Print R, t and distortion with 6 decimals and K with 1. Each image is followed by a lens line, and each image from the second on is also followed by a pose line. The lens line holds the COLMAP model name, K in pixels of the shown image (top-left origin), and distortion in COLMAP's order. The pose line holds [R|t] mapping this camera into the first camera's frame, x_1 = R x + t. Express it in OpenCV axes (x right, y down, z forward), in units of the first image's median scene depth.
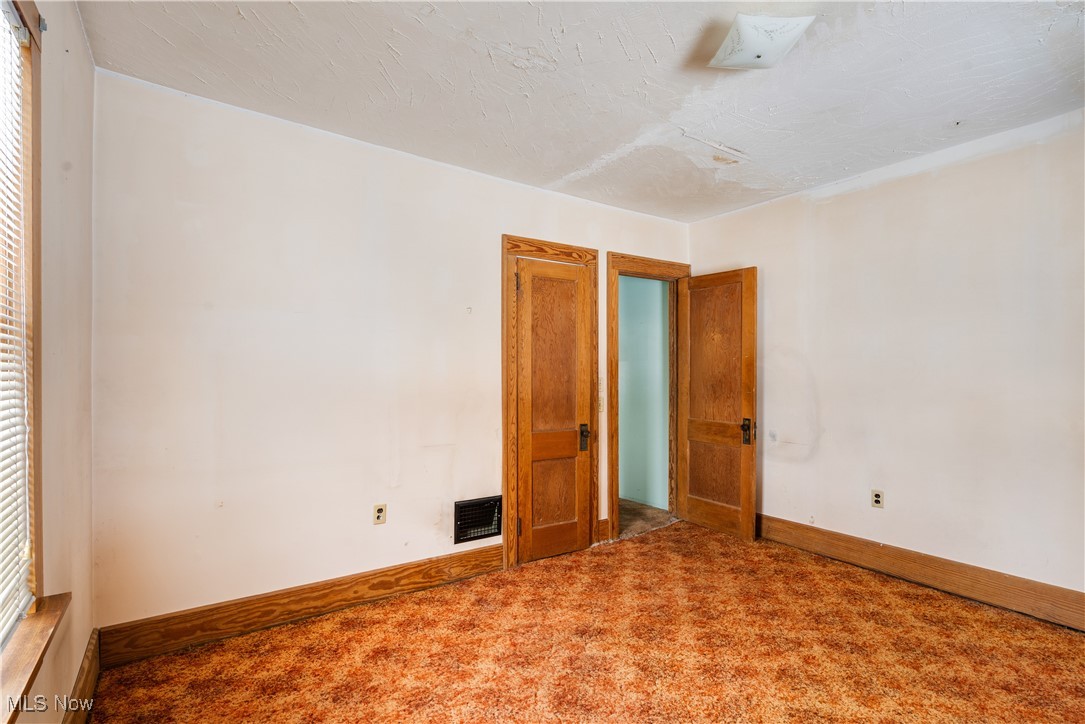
lens RADIAL K [[516.6, 0, 542.4], [0, 516.6, 365.4], [0, 0, 1]] dist [-0.005774, 0.001693]
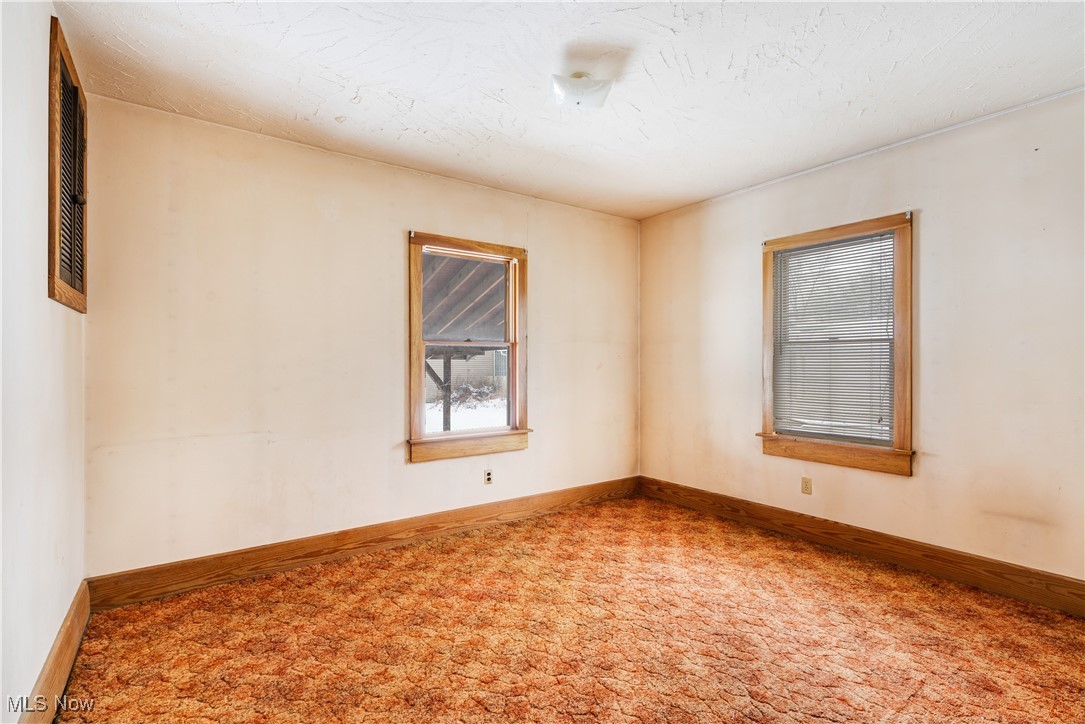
lens RADIAL K [[516.6, 0, 542.6], [0, 516.6, 362.8], [0, 0, 1]] dist [-0.005774, 0.001693]
pose [[-0.999974, 0.000602, -0.007231, 0.457395], [0.000609, 0.999999, -0.000941, 0.027438], [0.007231, -0.000946, -0.999973, 2.000294]]
